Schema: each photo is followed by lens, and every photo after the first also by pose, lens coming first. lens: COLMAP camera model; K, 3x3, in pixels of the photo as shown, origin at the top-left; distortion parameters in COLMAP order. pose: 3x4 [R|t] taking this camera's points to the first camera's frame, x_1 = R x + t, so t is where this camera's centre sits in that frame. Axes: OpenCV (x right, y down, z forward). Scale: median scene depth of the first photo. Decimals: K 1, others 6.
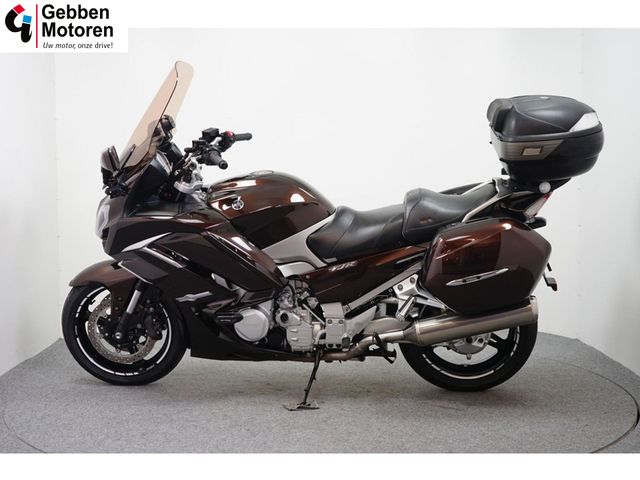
lens RADIAL K [[1035.5, 0, 320.0], [0, 1035.5, 240.0], [0, 0, 1]] dist [0.020278, 0.007458]
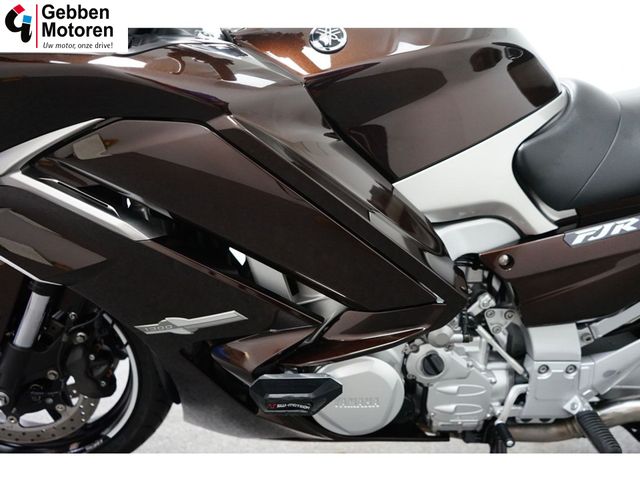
lens RADIAL K [[478.6, 0, 320.0], [0, 478.6, 240.0], [0, 0, 1]] dist [-0.004303, 0.000566]
pose [[0.986167, -0.014876, 0.165085, -0.104676], [0.001947, 0.996936, 0.078203, 0.015029], [-0.165742, -0.076799, 0.983174, 0.840199]]
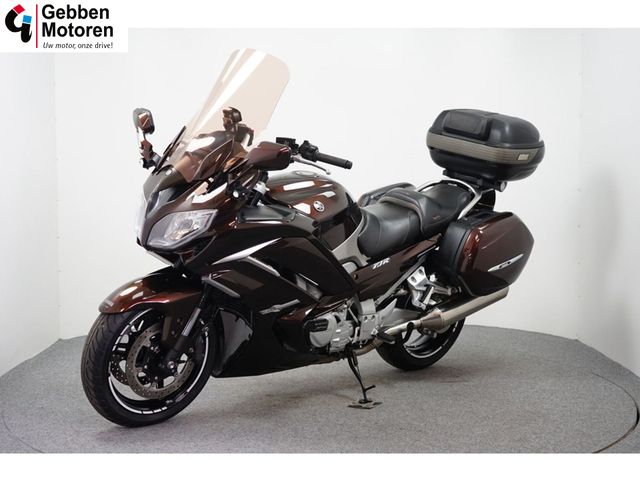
lens RADIAL K [[1035.5, 0, 320.0], [0, 1035.5, 240.0], [0, 0, 1]] dist [0.020278, 0.007458]
pose [[0.621357, -0.047055, 0.782114, -0.824633], [0.055794, 0.998318, 0.015737, -0.017894], [-0.781539, 0.033859, 0.622937, 0.390824]]
